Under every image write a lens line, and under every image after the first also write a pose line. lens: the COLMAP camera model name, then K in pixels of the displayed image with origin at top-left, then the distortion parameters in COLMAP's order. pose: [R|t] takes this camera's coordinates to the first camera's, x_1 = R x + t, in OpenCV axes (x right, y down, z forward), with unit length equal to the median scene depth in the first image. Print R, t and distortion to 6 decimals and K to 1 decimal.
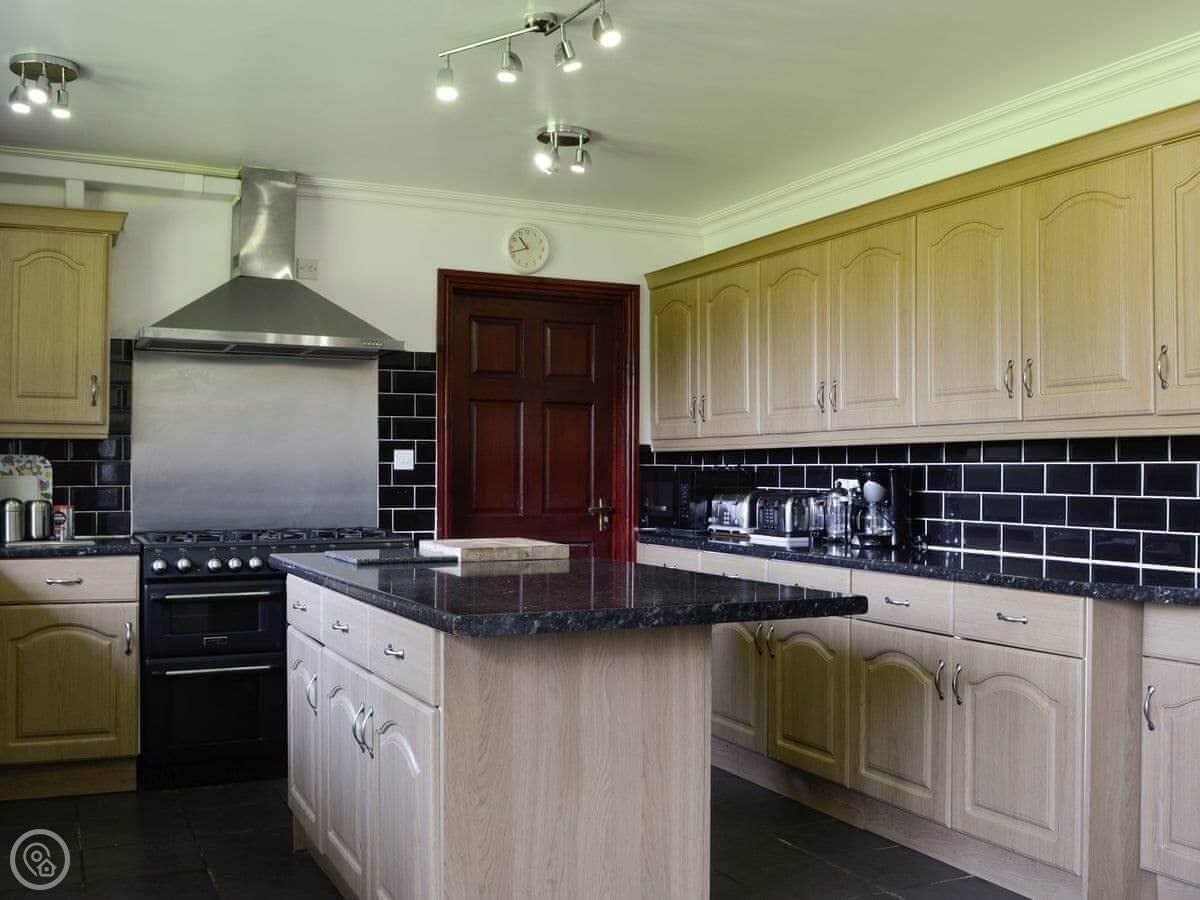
lens RADIAL K [[1281.1, 0, 600.0], [0, 1281.1, 450.0], [0, 0, 1]] dist [-0.004209, 0.262828]
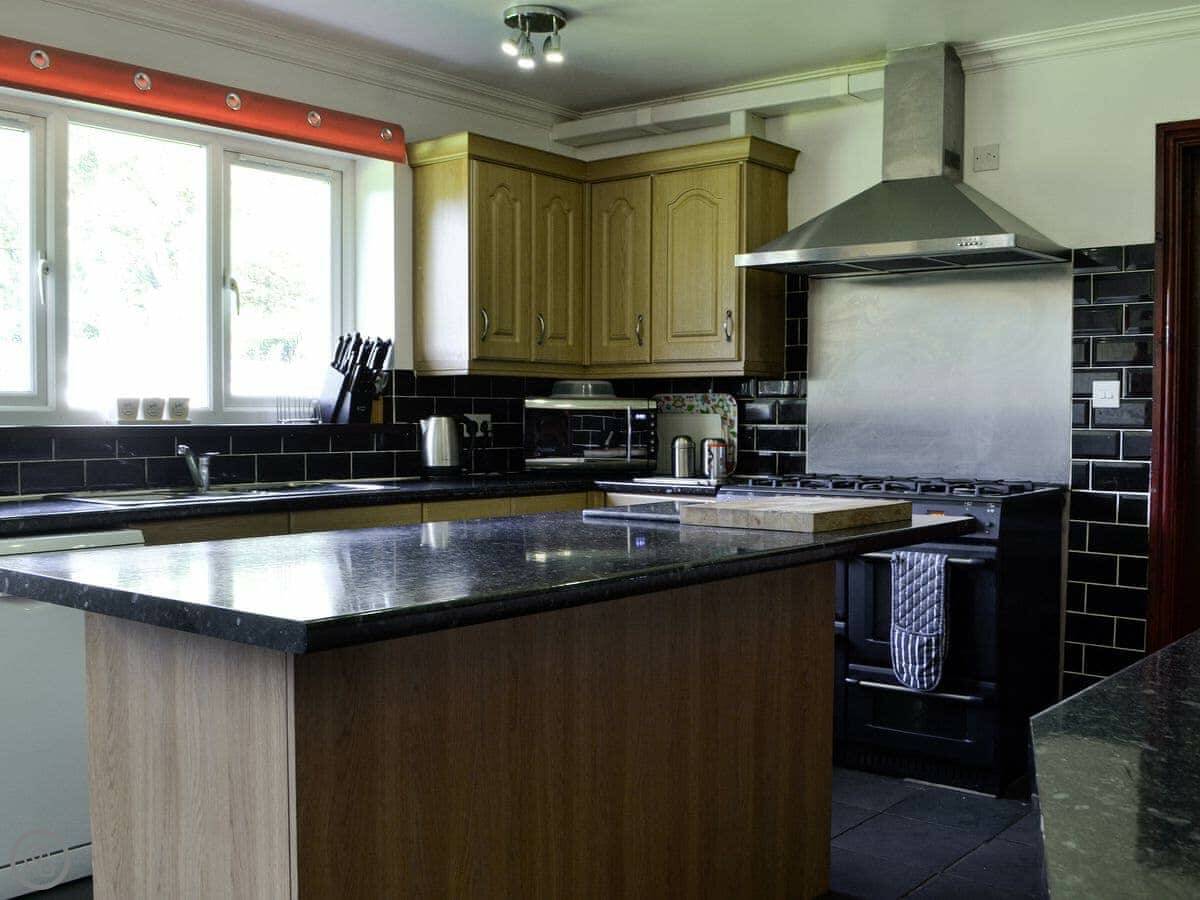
lens RADIAL K [[1254.4, 0, 600.0], [0, 1254.4, 450.0], [0, 0, 1]] dist [-0.069463, -0.005708]
pose [[0.444199, 0.025038, -0.895578, 0.399733], [0.010968, 0.999383, 0.033380, 0.014216], [0.895861, -0.024650, 0.443650, 0.477207]]
